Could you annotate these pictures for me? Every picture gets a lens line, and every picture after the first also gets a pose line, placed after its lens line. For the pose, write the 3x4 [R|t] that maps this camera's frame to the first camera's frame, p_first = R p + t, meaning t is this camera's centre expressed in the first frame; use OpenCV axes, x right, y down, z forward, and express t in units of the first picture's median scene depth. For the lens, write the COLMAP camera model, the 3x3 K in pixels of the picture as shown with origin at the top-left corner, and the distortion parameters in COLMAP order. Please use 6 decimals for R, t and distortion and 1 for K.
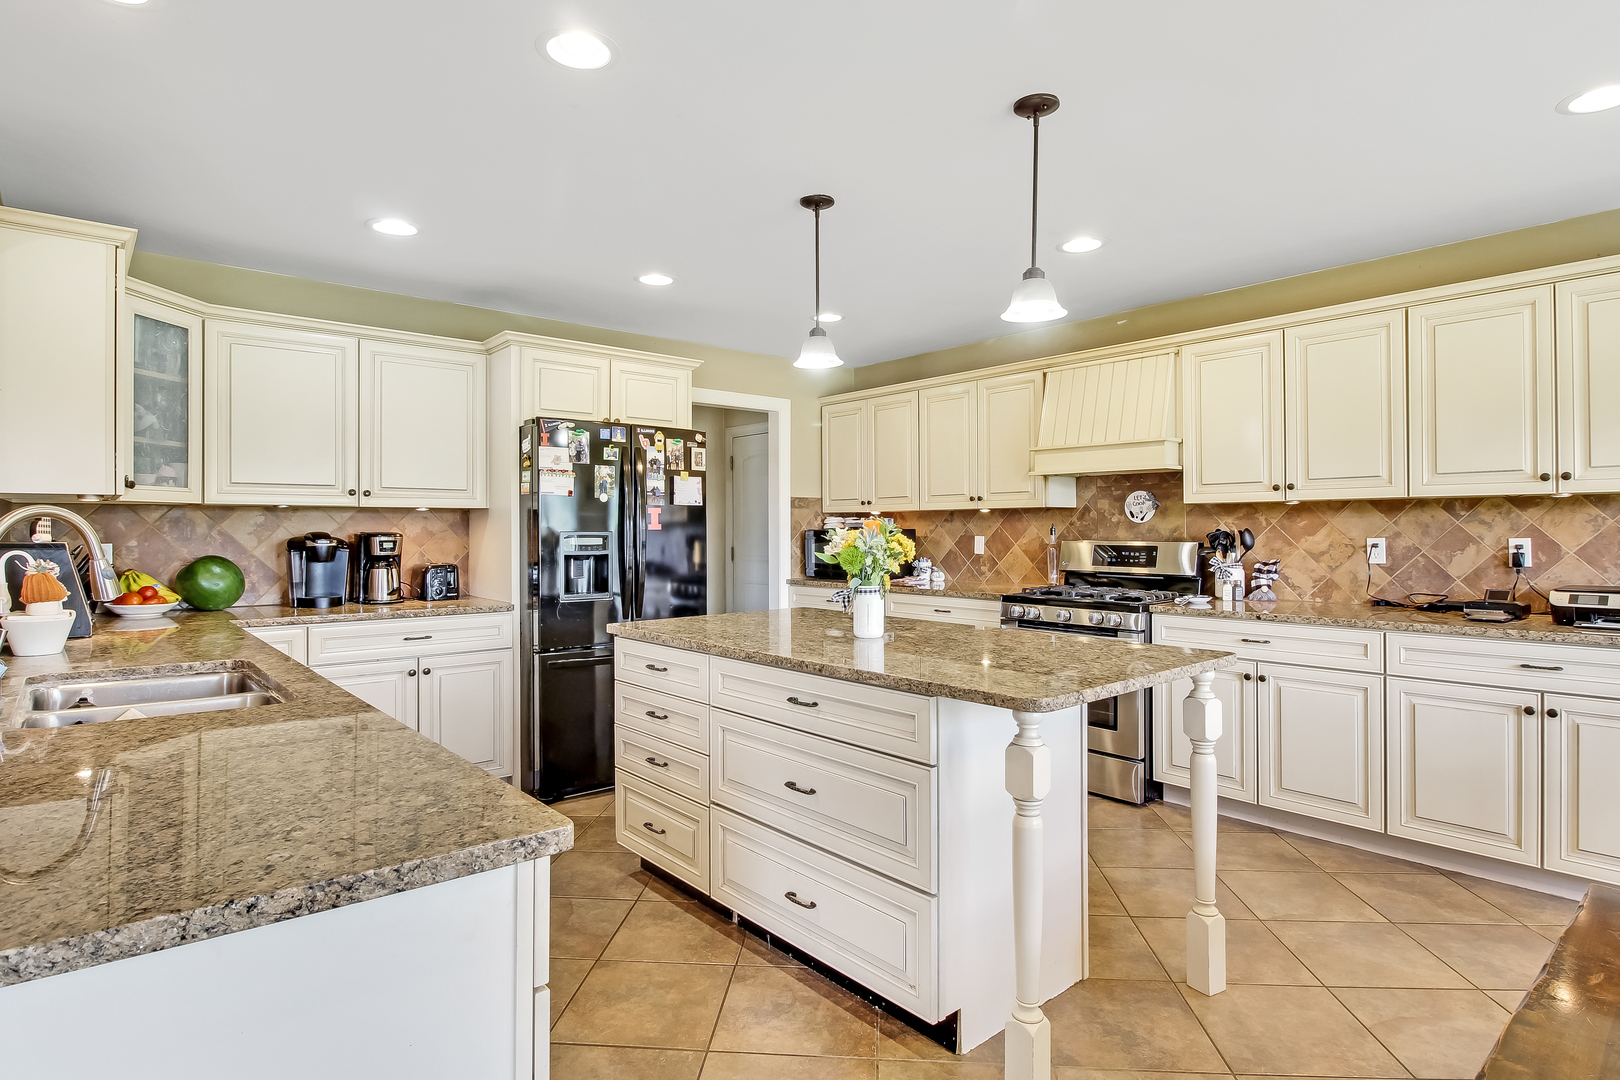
lens RADIAL K [[843.9, 0, 807.0], [0, 843.9, 535.0], [0, 0, 1]] dist [0.004209, -0.000673]
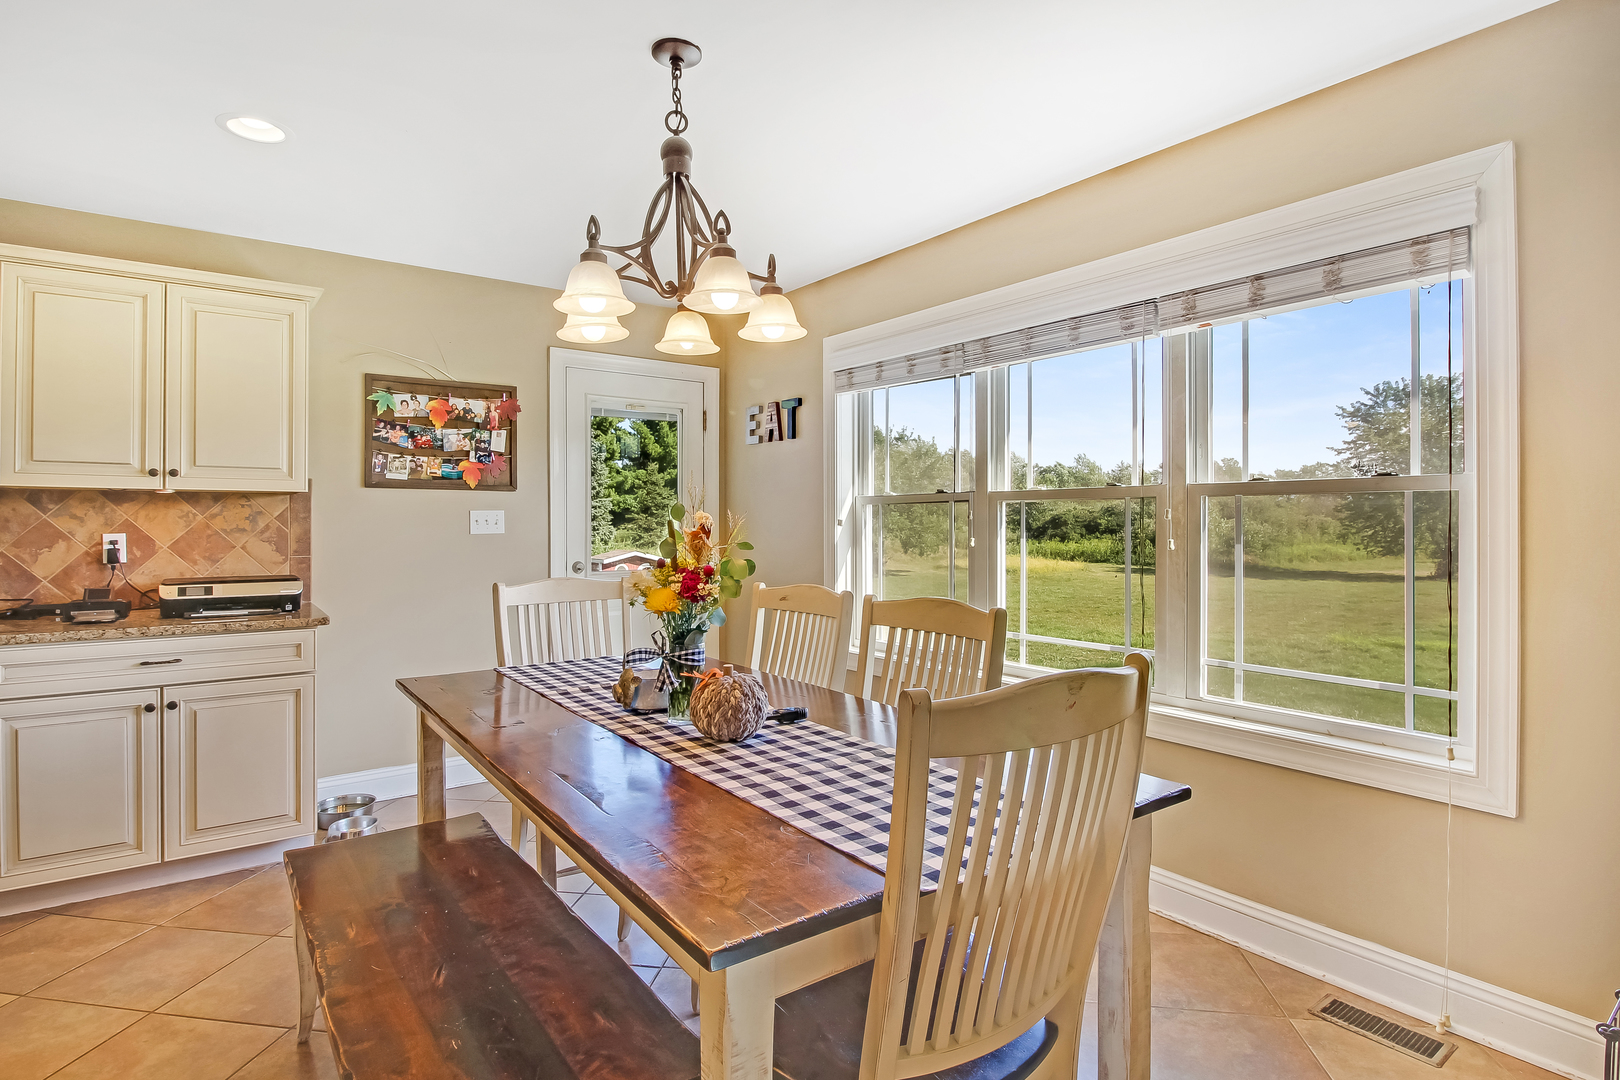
lens RADIAL K [[850.6, 0, 806.4], [0, 850.6, 525.2], [0, 0, 1]] dist [-0.002613, -0.001393]
pose [[0.108105, -0.000362, 0.994139, -0.044247], [0.004836, 0.999988, -0.000162, -0.001914], [-0.994128, 0.004825, 0.108105, 0.113600]]
